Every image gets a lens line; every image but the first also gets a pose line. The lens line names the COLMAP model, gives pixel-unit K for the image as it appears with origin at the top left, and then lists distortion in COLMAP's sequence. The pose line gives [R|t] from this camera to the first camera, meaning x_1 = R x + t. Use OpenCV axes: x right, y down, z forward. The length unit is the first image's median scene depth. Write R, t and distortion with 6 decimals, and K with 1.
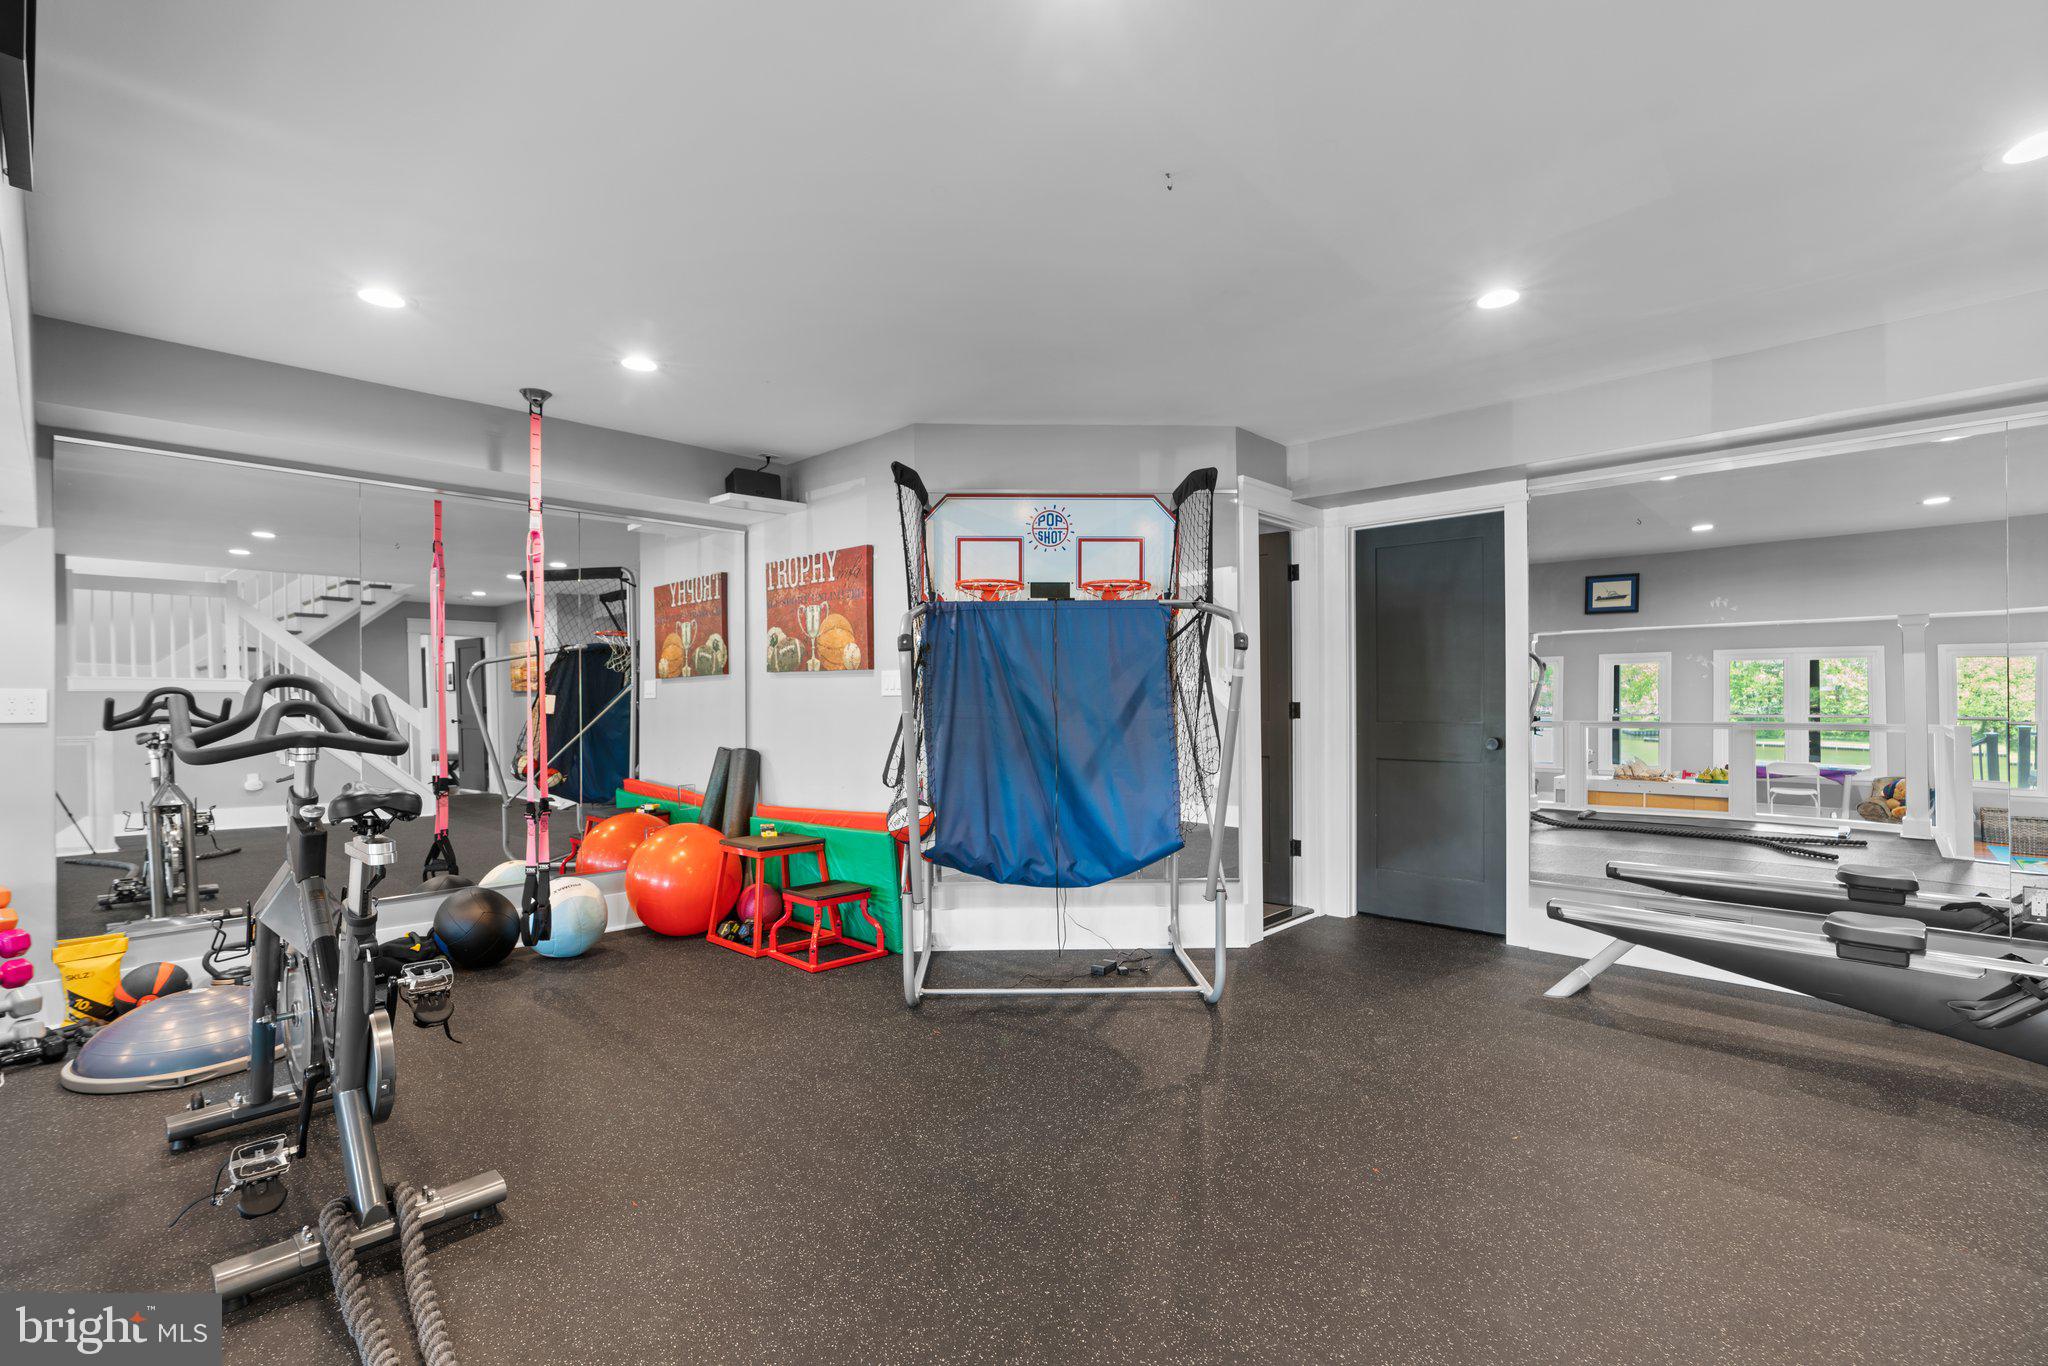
lens RADIAL K [[903.1, 0, 1024.0], [0, 903.1, 683.0], [0, 0, 1]] dist [-0.000383, -0.000049]
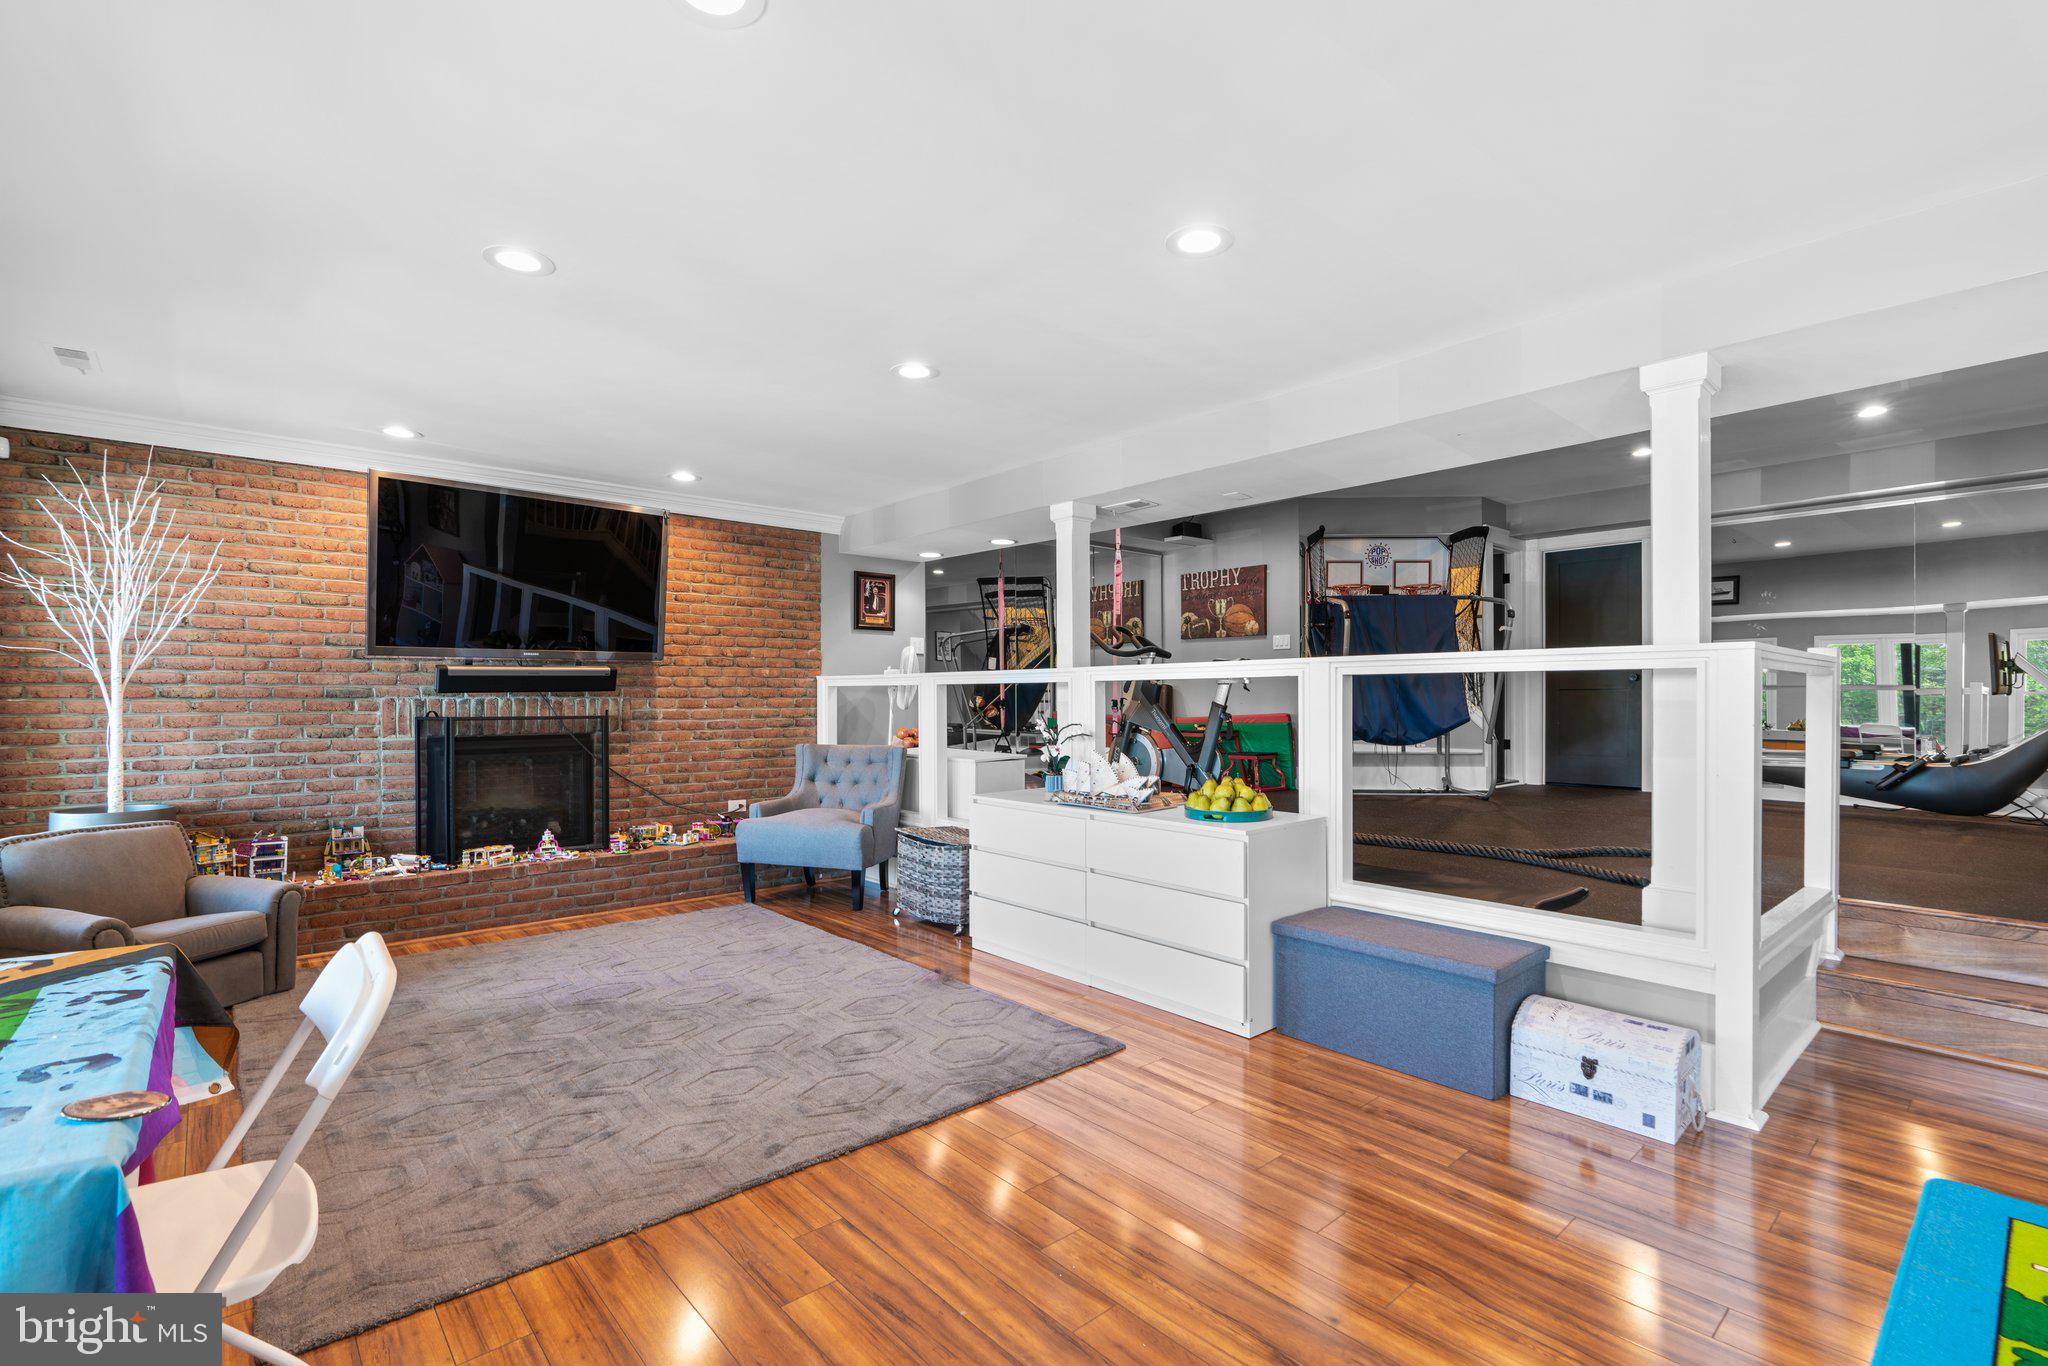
lens RADIAL K [[926.3, 0, 1024.0], [0, 926.3, 683.0], [0, 0, 1]] dist [-0.000775, 0.000113]
pose [[0.996452, 0.003288, -0.084095, -0.469094], [-0.003571, 0.999988, -0.003218, 0.083343], [0.084083, 0.003506, 0.996453, -0.818025]]
